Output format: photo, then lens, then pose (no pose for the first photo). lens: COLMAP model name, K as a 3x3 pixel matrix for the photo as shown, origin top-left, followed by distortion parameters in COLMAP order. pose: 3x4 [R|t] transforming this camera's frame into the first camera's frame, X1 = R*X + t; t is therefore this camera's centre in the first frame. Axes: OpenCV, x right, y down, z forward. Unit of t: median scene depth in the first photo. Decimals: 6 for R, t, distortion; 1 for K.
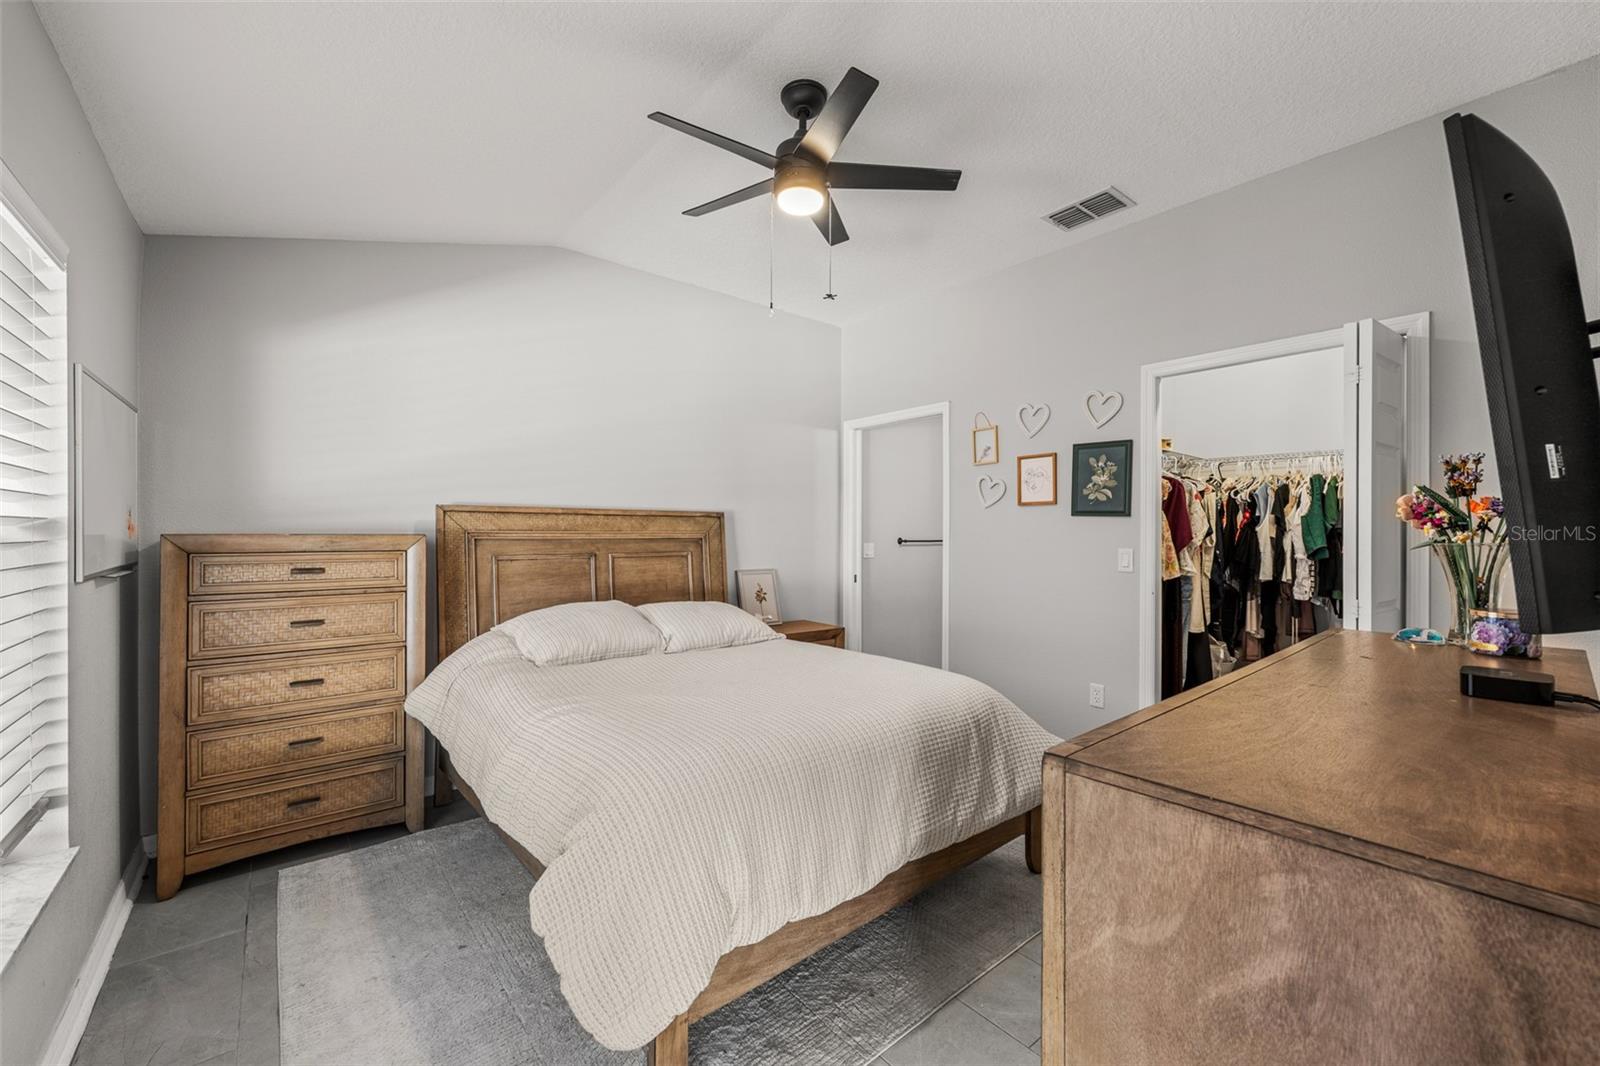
lens RADIAL K [[641.3, 0, 800.0], [0, 641.3, 533.0], [0, 0, 1]] dist [-0.000306, -0.000034]
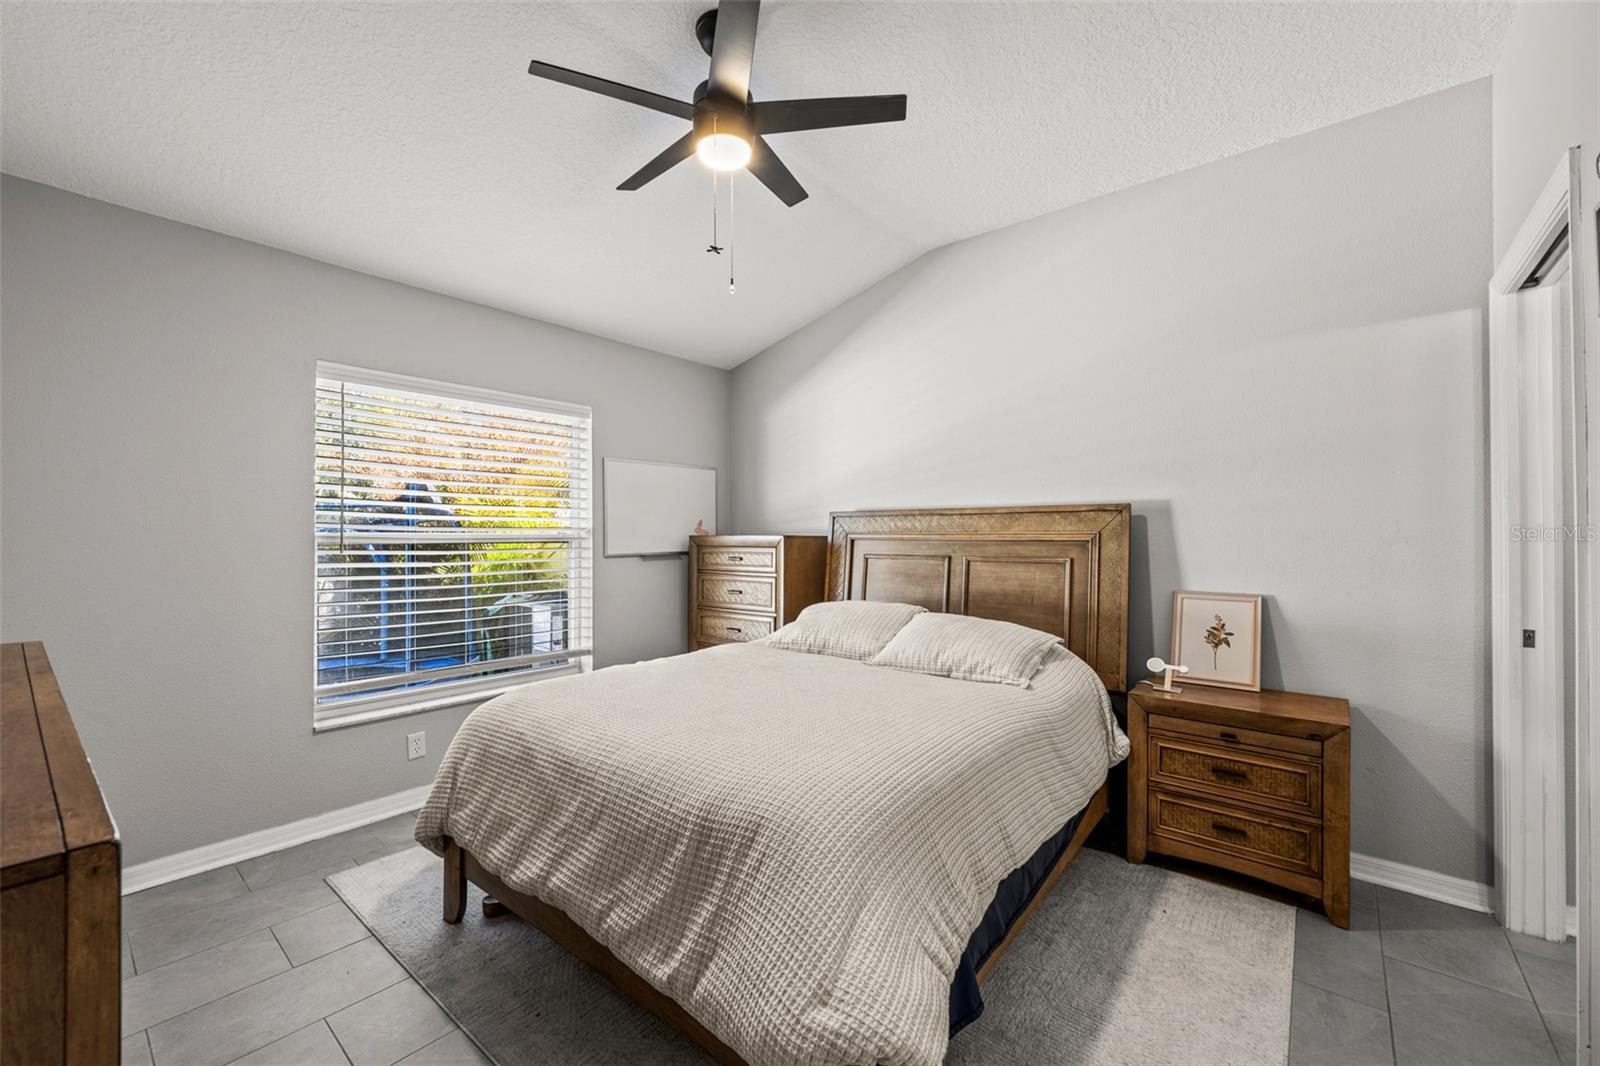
lens RADIAL K [[635.7, 0, 801.6], [0, 635.7, 533.5], [0, 0, 1]] dist [0.000022, -0.000094]
pose [[0.191159, -0.007217, -0.981532, 1.461253], [-0.000455, 0.999972, -0.007442, 0.016028], [0.981559, 0.001869, 0.191151, 1.581005]]
